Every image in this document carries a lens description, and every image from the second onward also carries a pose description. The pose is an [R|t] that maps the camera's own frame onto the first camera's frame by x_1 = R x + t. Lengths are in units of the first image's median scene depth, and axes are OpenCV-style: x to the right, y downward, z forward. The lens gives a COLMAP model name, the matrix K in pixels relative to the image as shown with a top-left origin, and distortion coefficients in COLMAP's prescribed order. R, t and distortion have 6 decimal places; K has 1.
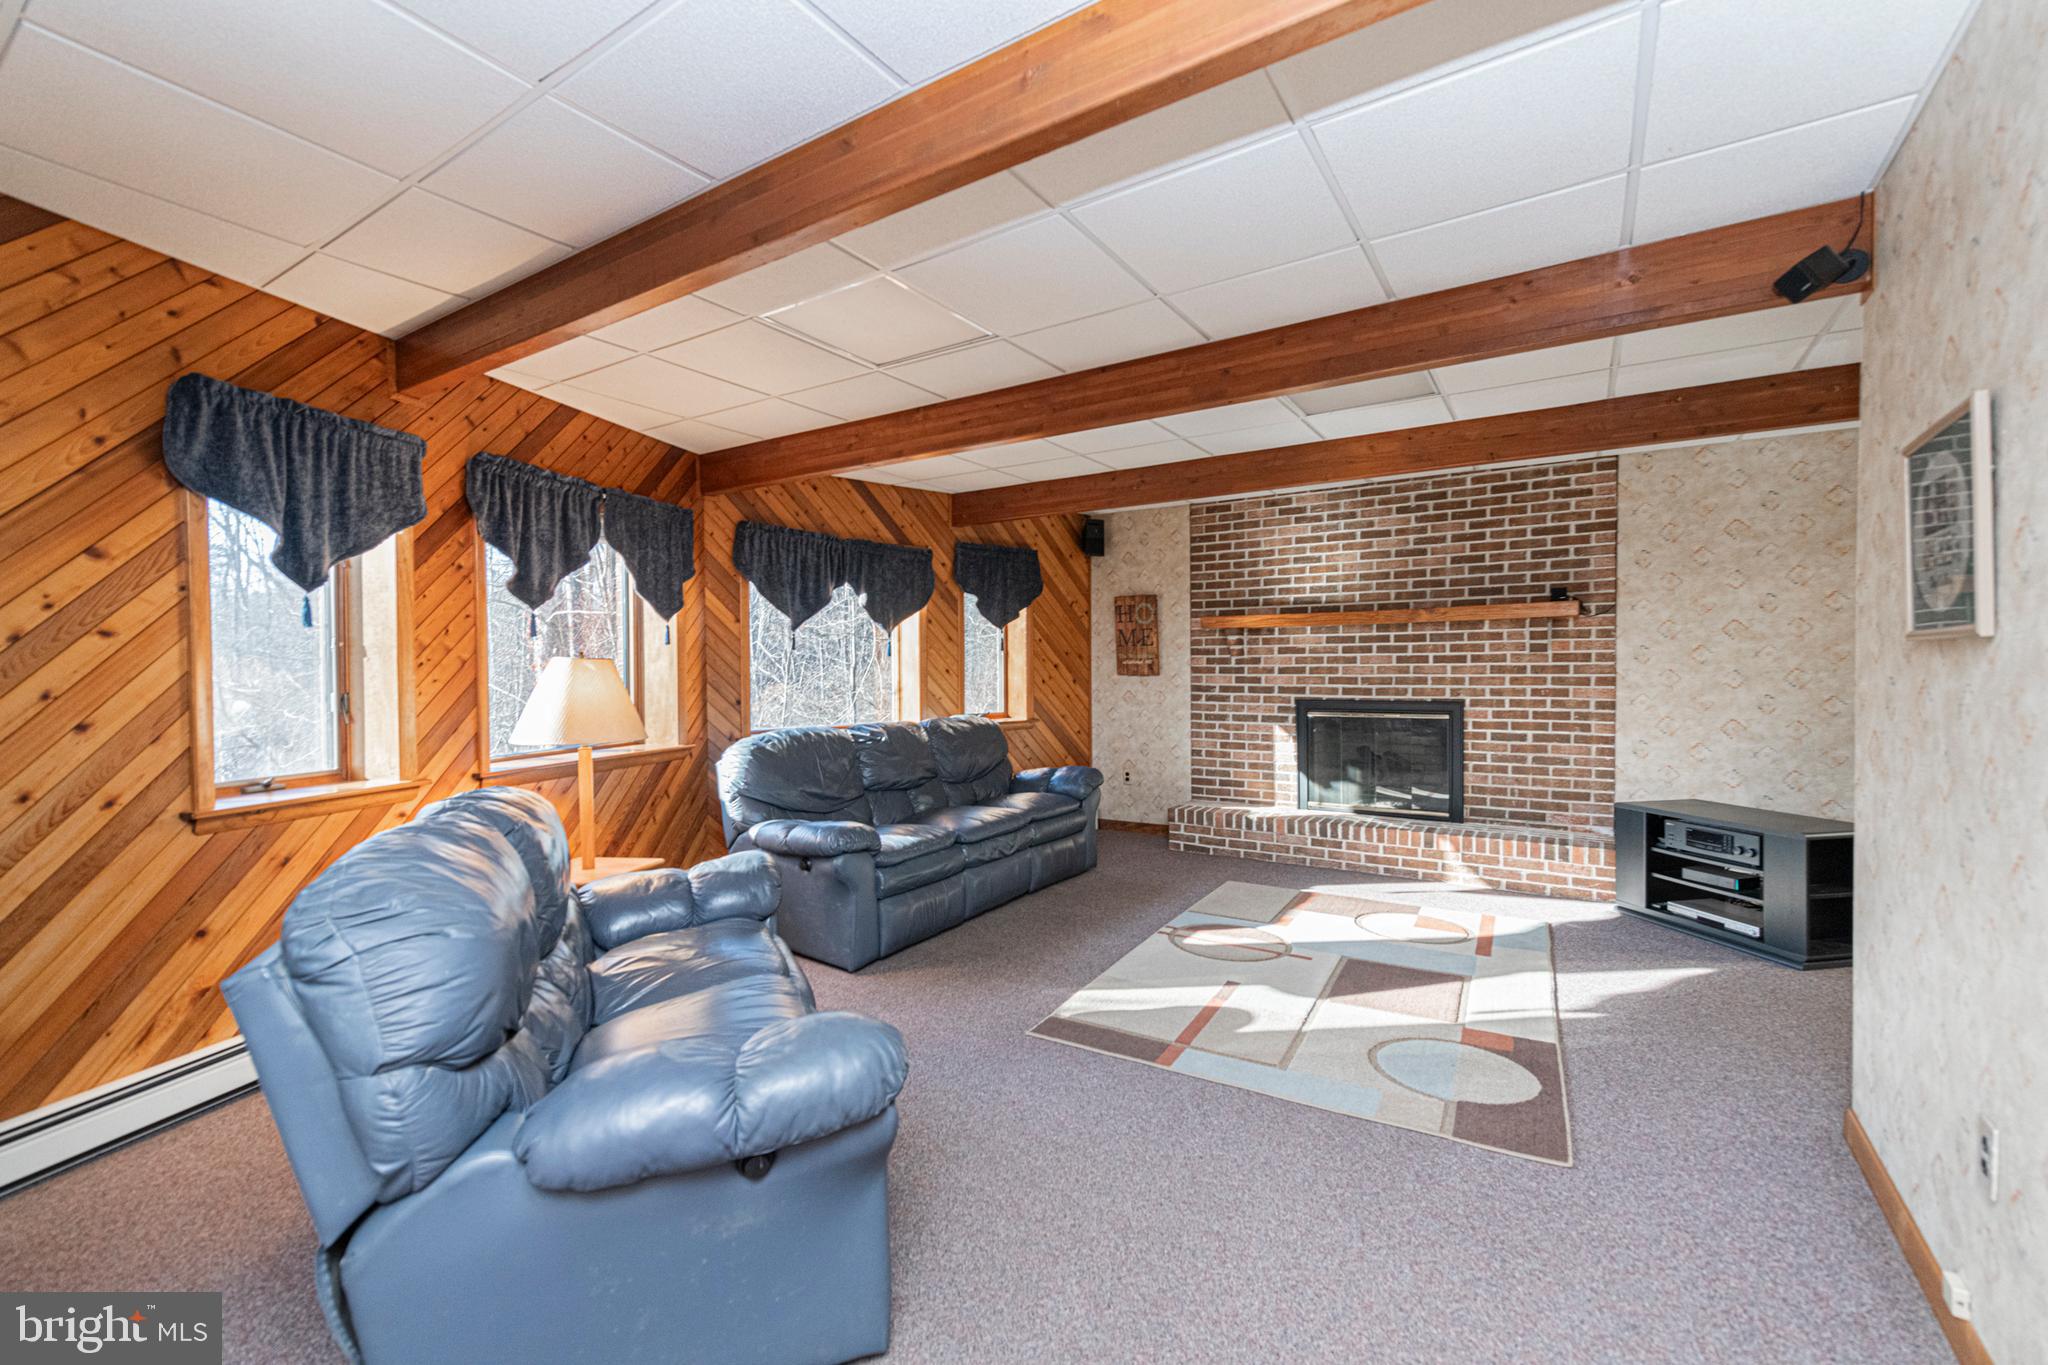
lens RADIAL K [[844.4, 0, 1024.0], [0, 844.4, 682.5], [0, 0, 1]] dist [0.018222, -0.007806]
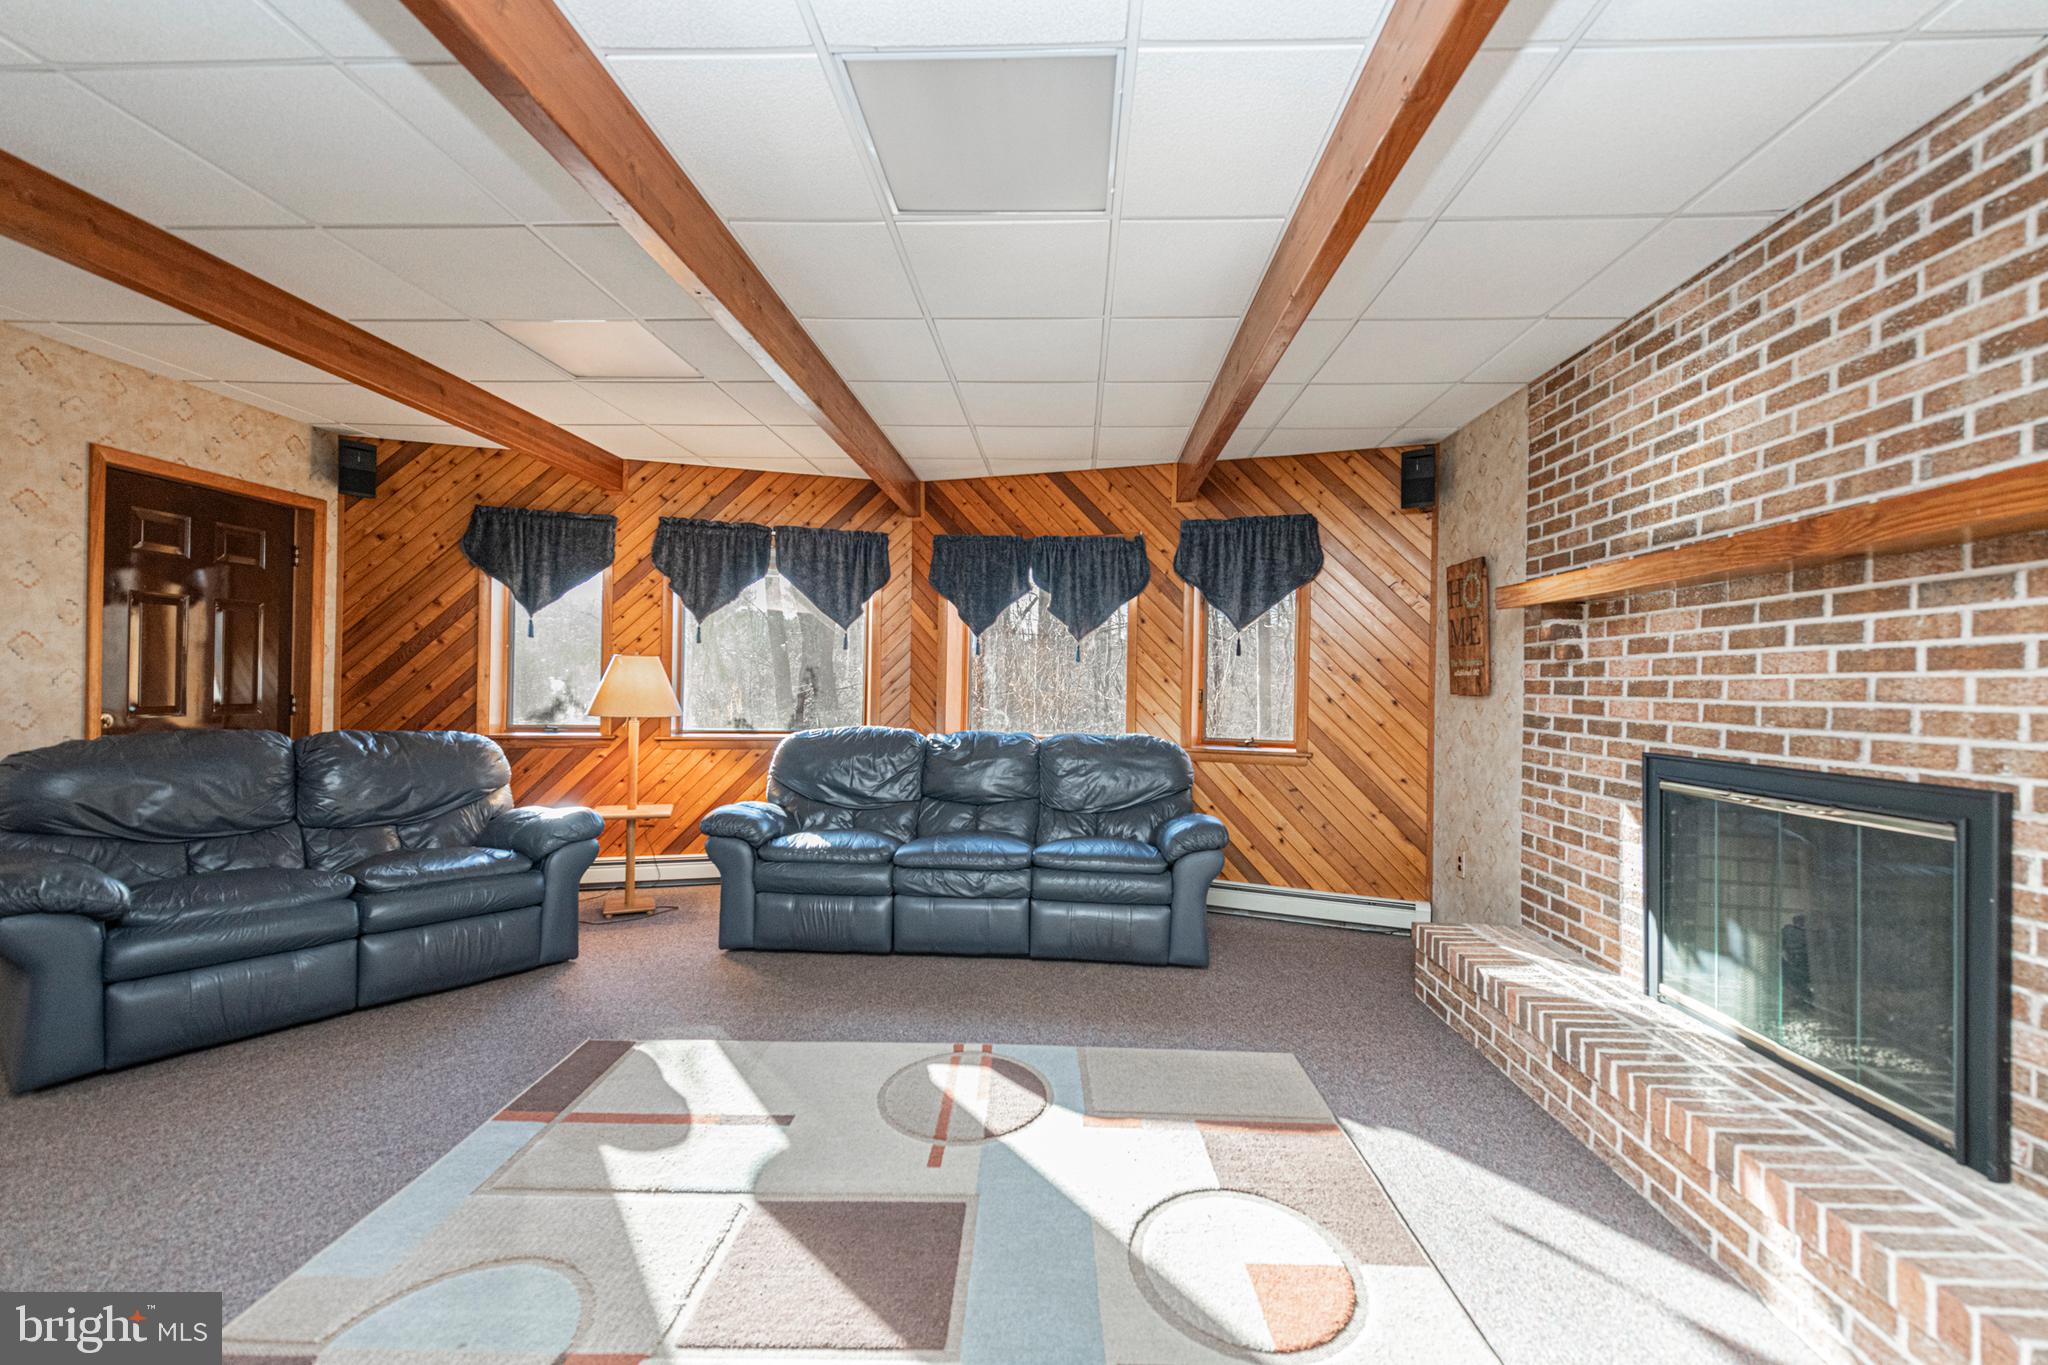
lens RADIAL K [[844.4, 0, 1024.0], [0, 844.4, 682.5], [0, 0, 1]] dist [0.018222, -0.007806]
pose [[0.500332, 0.014339, -0.865715, 0.580447], [-0.040535, 0.999154, -0.006878, -0.001005], [0.864885, 0.038533, 0.500490, 0.503885]]
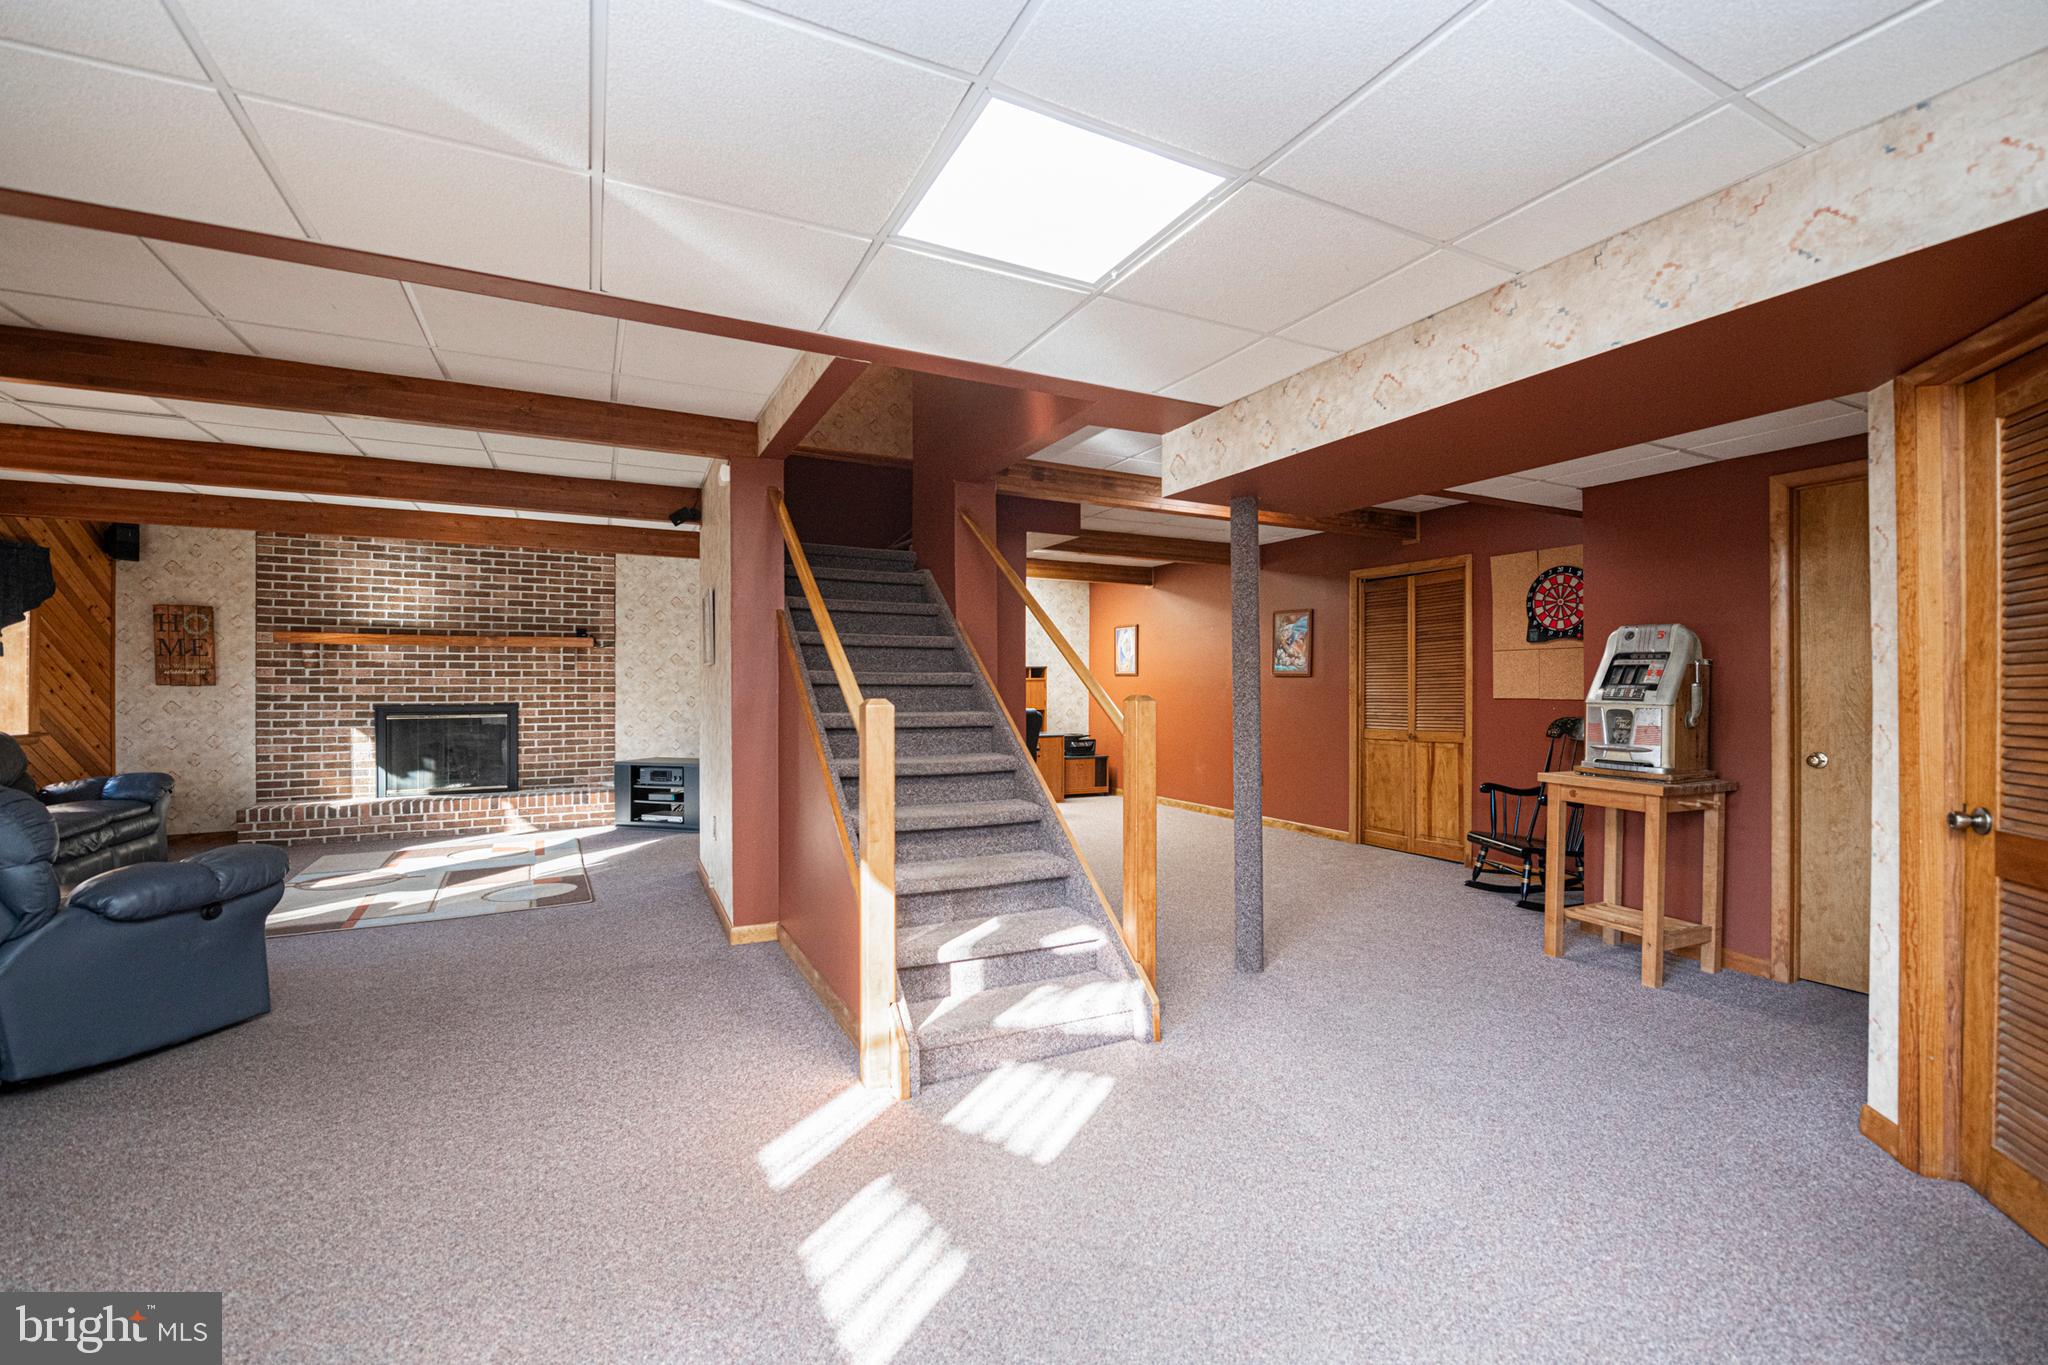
lens RADIAL K [[866.4, 0, 1024.0], [0, 866.4, 682.5], [0, 0, 1]] dist [-0.000512, -0.008196]
pose [[0.505818, 0.009362, 0.862590, -0.280028], [0.013379, 0.999736, -0.018695, 0.023439], [-0.862537, 0.020997, 0.505559, -0.426272]]
